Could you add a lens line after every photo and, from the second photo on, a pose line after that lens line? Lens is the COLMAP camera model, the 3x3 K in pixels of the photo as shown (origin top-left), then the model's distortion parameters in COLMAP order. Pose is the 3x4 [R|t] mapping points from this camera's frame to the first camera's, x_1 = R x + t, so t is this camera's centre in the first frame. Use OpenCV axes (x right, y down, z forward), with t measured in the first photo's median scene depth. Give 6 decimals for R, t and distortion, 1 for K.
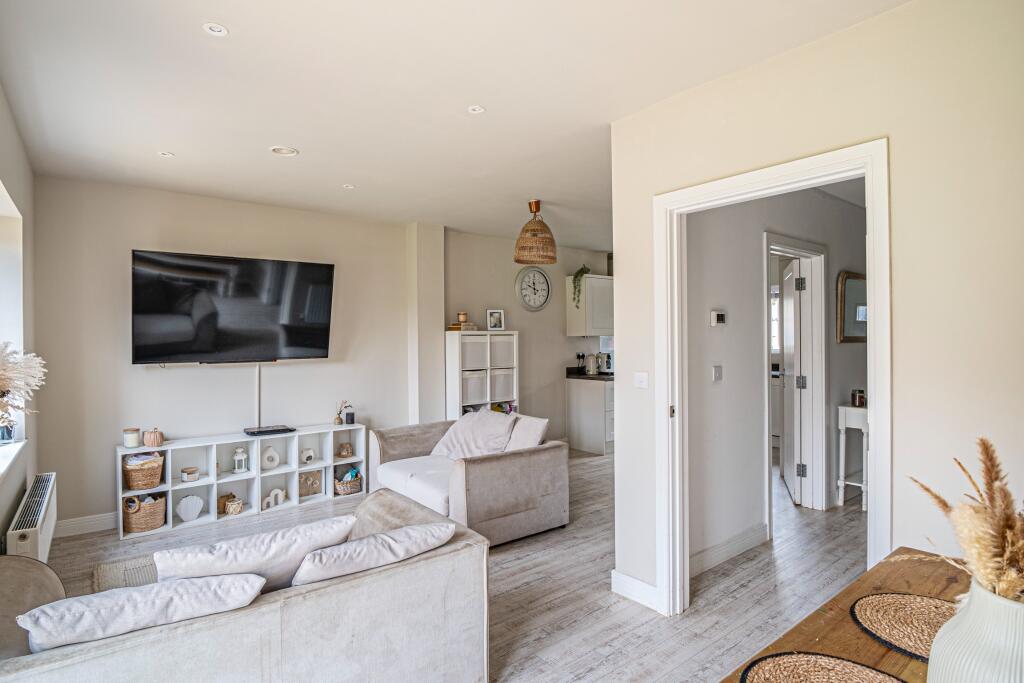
lens RADIAL K [[533.5, 0, 512.1], [0, 533.5, 339.1], [0, 0, 1]] dist [0.002102, 0.000269]
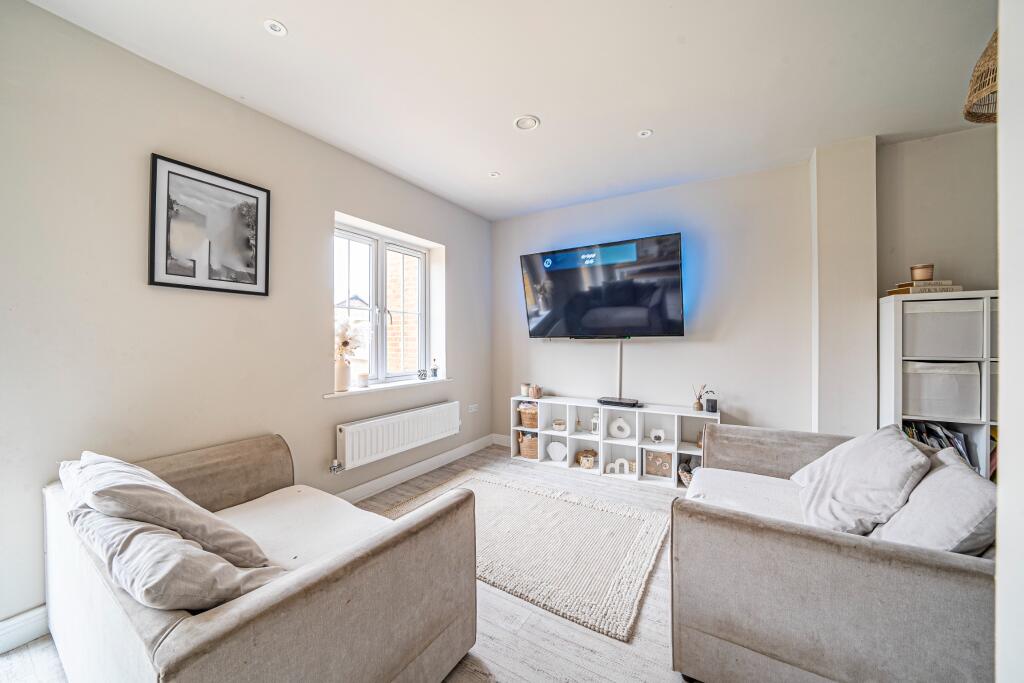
lens RADIAL K [[370.0, 0, 510.7], [0, 370.0, 340.6], [0, 0, 1]] dist [-0.008572, -0.000018]
pose [[0.351804, 0.011730, -0.936000, 0.162127], [0.001944, 0.999910, 0.013262, 0.036384], [0.936072, -0.006485, 0.351750, 0.529242]]
